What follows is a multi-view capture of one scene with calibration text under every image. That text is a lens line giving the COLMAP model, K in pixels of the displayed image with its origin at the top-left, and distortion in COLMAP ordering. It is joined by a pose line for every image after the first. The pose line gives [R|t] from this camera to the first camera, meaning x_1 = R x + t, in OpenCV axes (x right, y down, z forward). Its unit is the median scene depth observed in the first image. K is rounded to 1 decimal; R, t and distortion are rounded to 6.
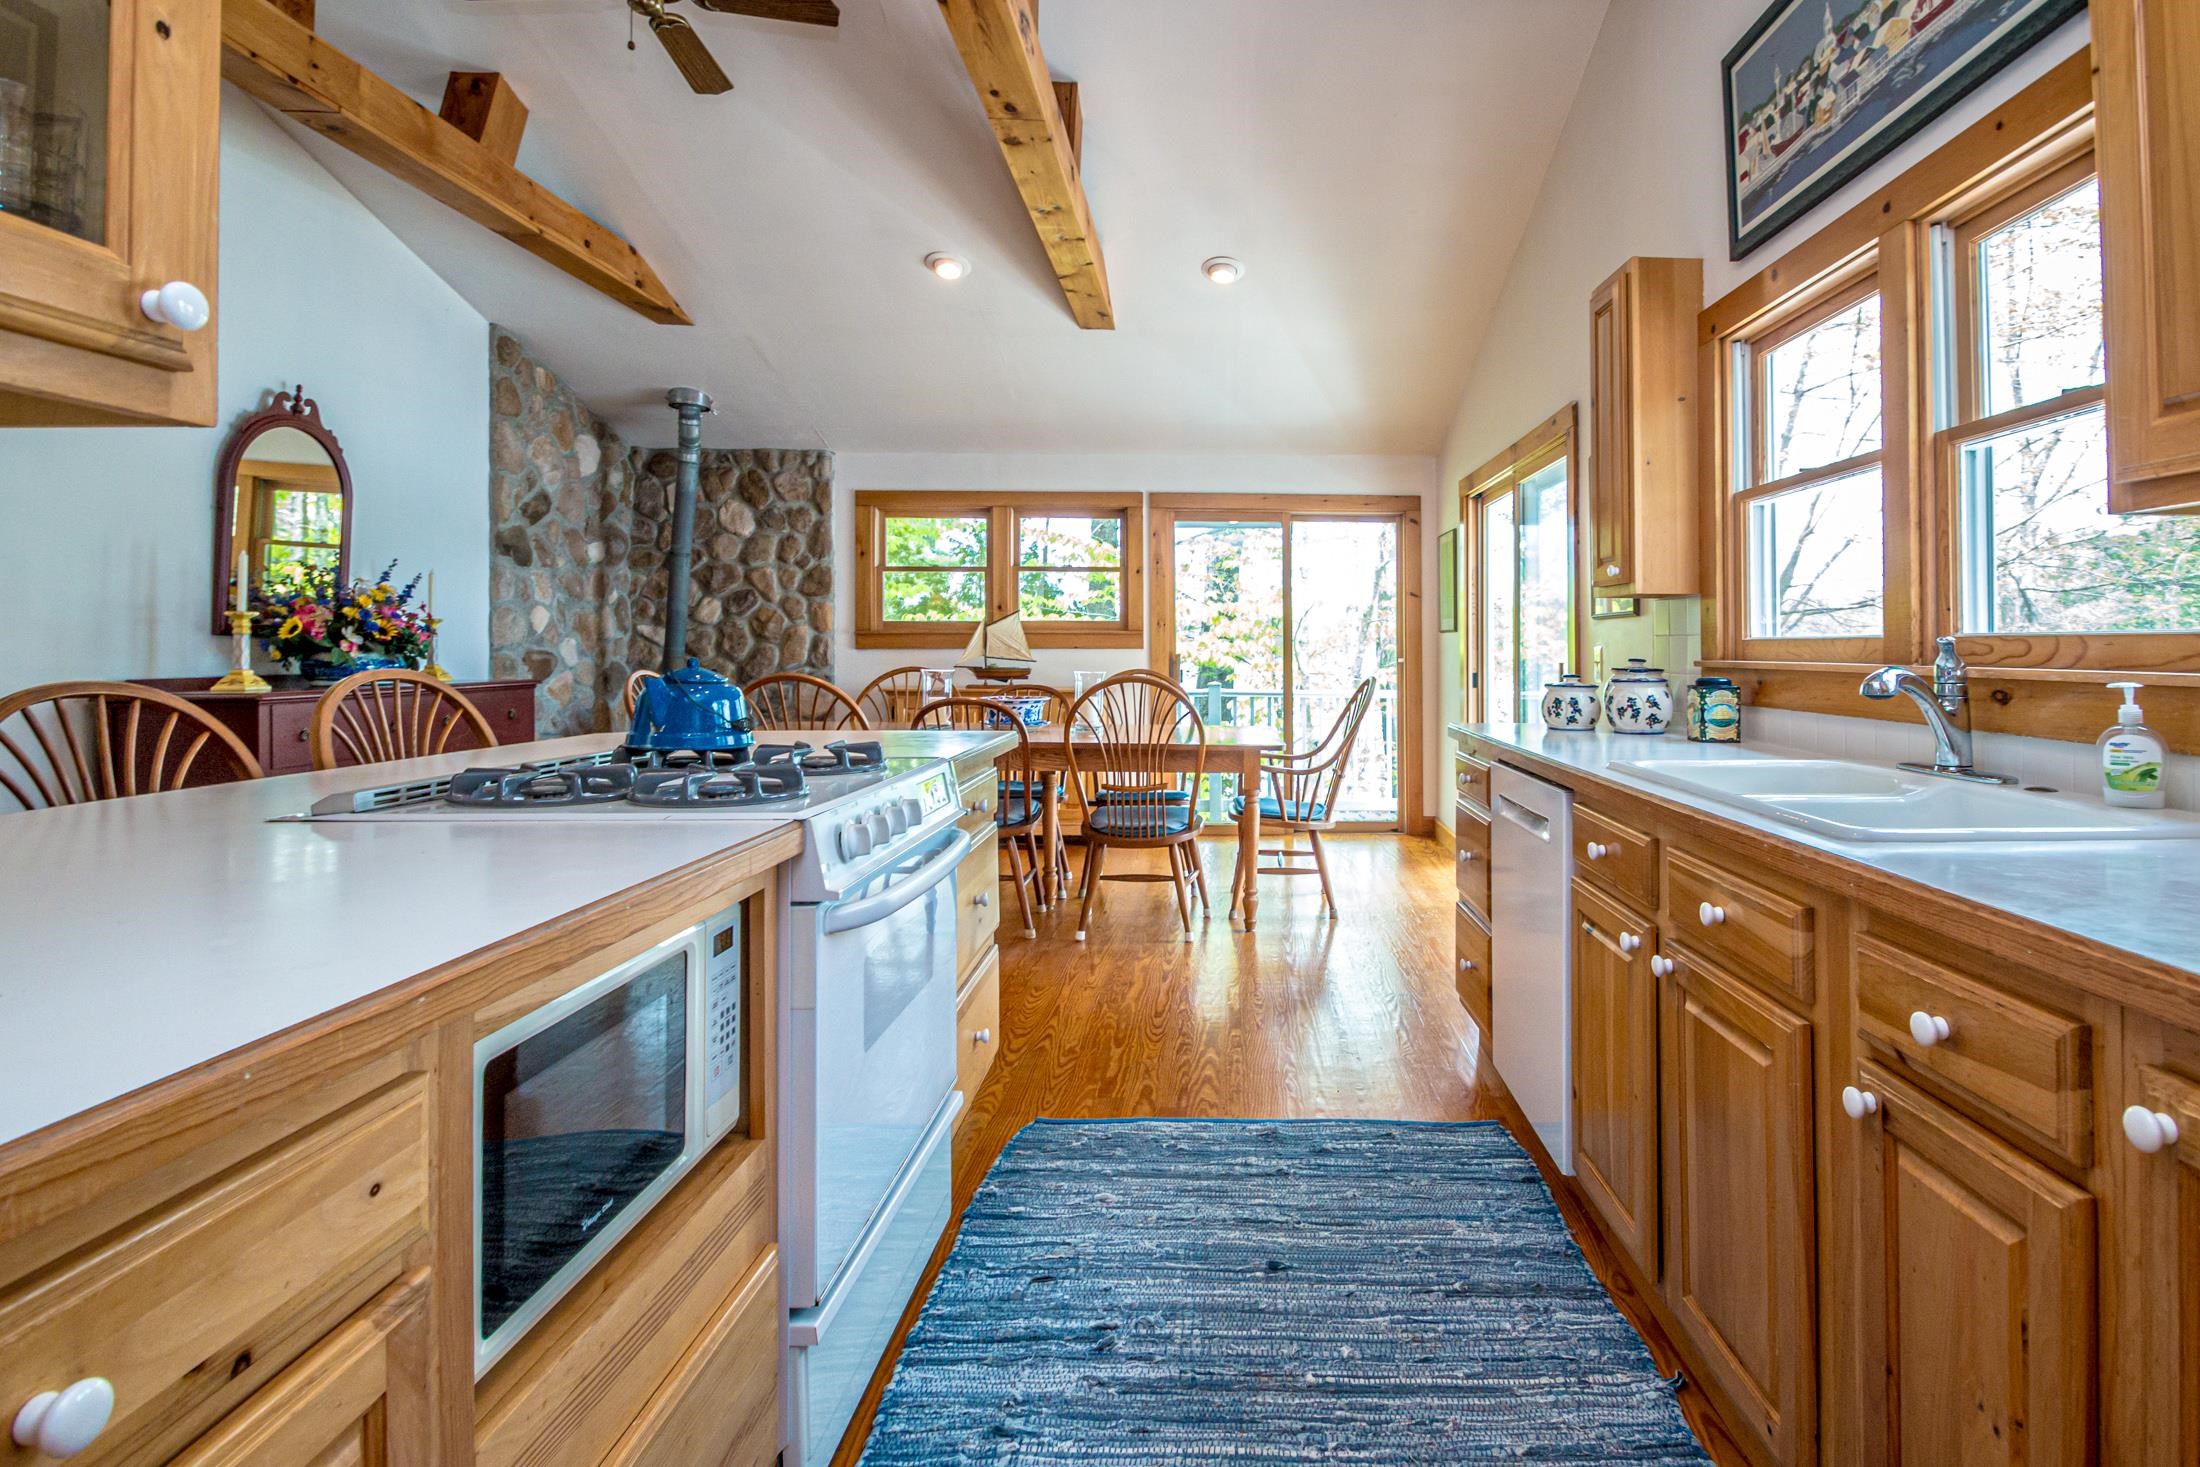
lens RADIAL K [[1069.2, 0, 1263.2], [0, 1069.2, 650.0], [0, 0, 1]] dist [0.011416, -0.000470]
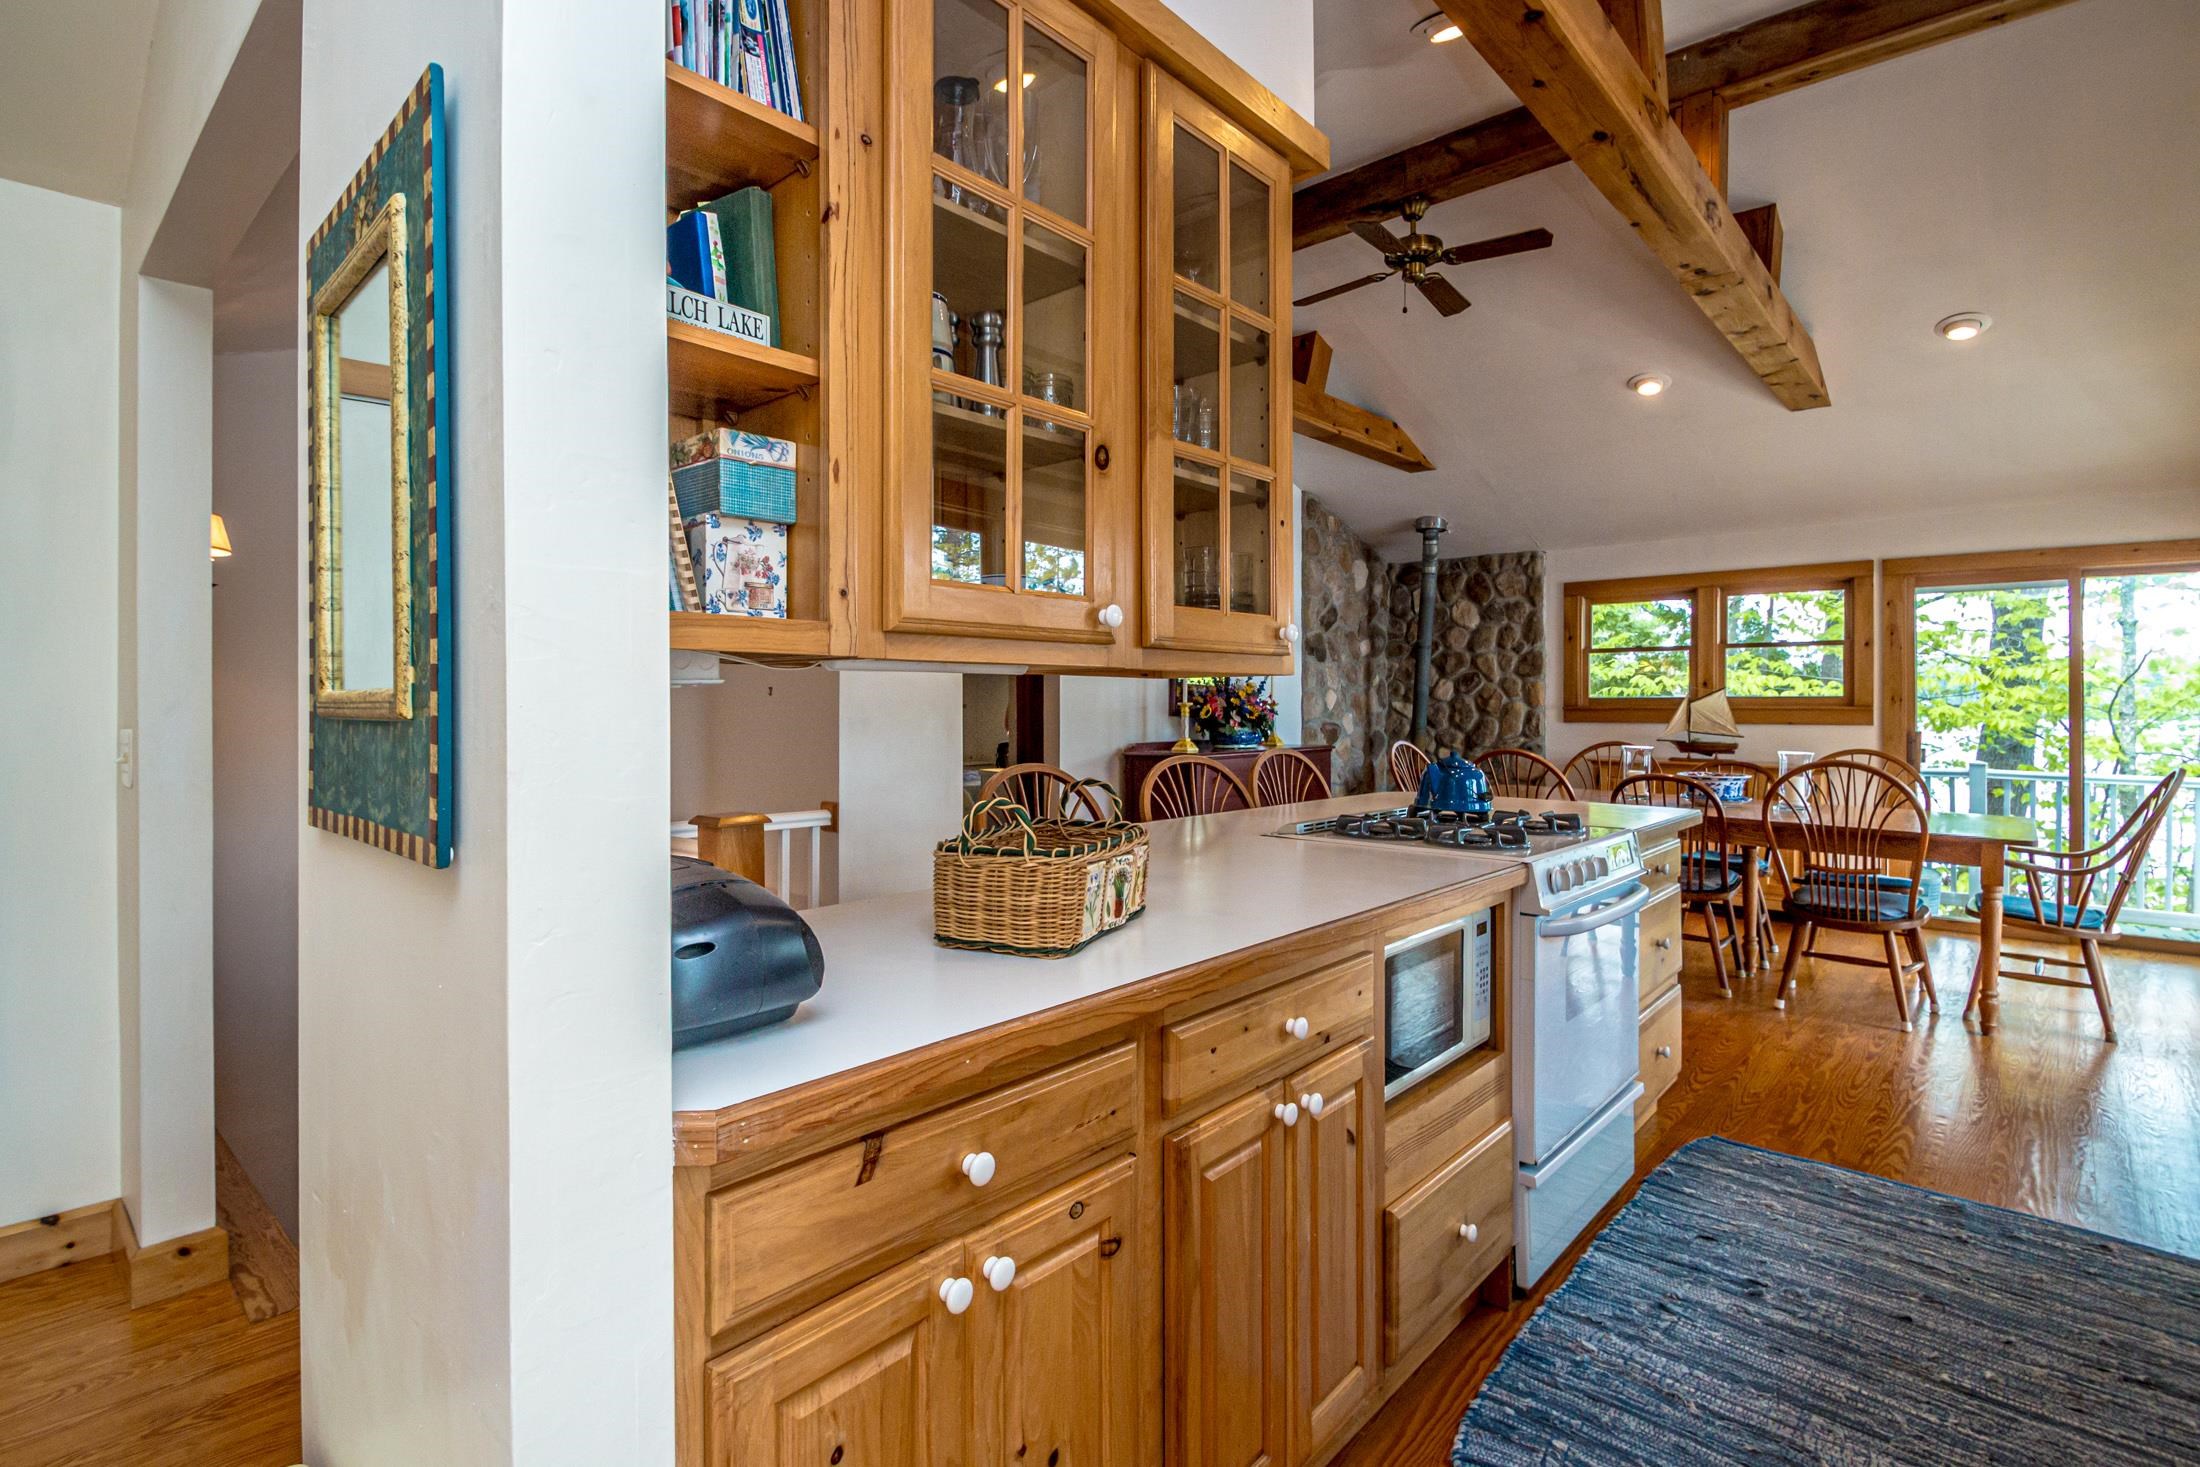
lens RADIAL K [[1044.0, 0, 1110.4], [0, 1044.0, 709.7], [0, 0, 1]] dist [0.013366, -0.020298]
pose [[0.714876, 0.003202, -0.699244, 0.070429], [-0.000455, 0.999991, 0.004114, -0.024880], [0.699251, -0.002623, 0.714871, -0.178417]]
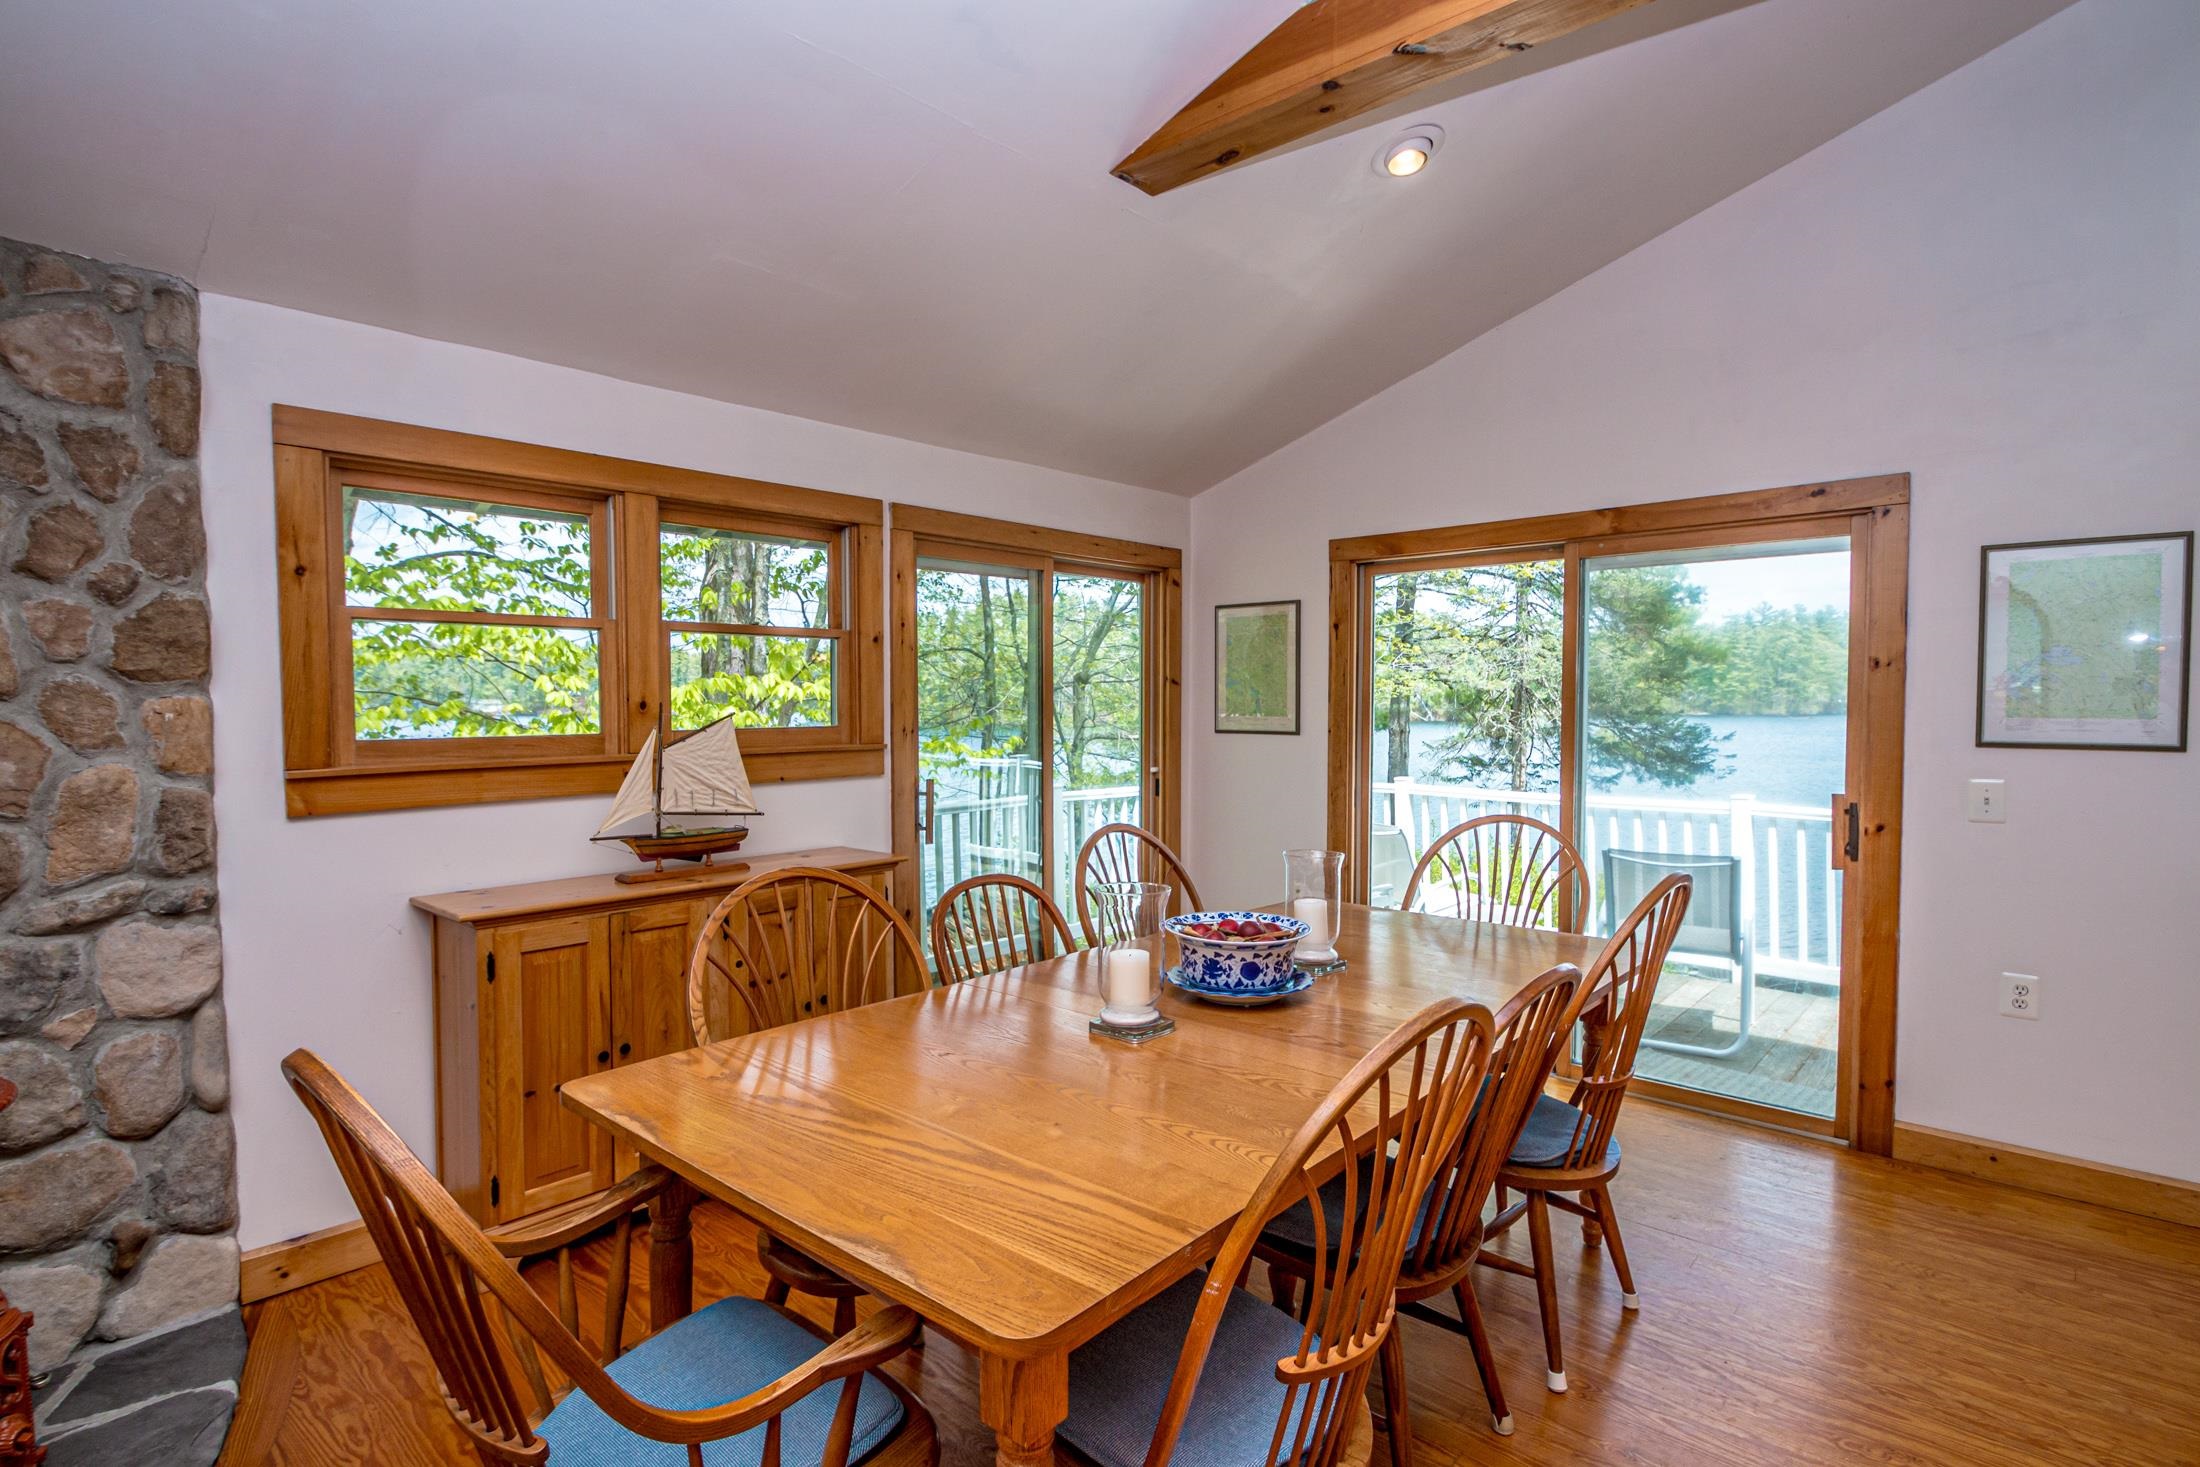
lens RADIAL K [[1092.0, 0, 1076.0], [0, 1092.0, 740.6], [0, 0, 1]] dist [0.013387, -0.018278]
pose [[0.704069, -0.034141, 0.709311, -0.618577], [0.004127, 0.999024, 0.043989, -0.060227], [-0.710120, -0.028044, 0.703522, 0.694751]]
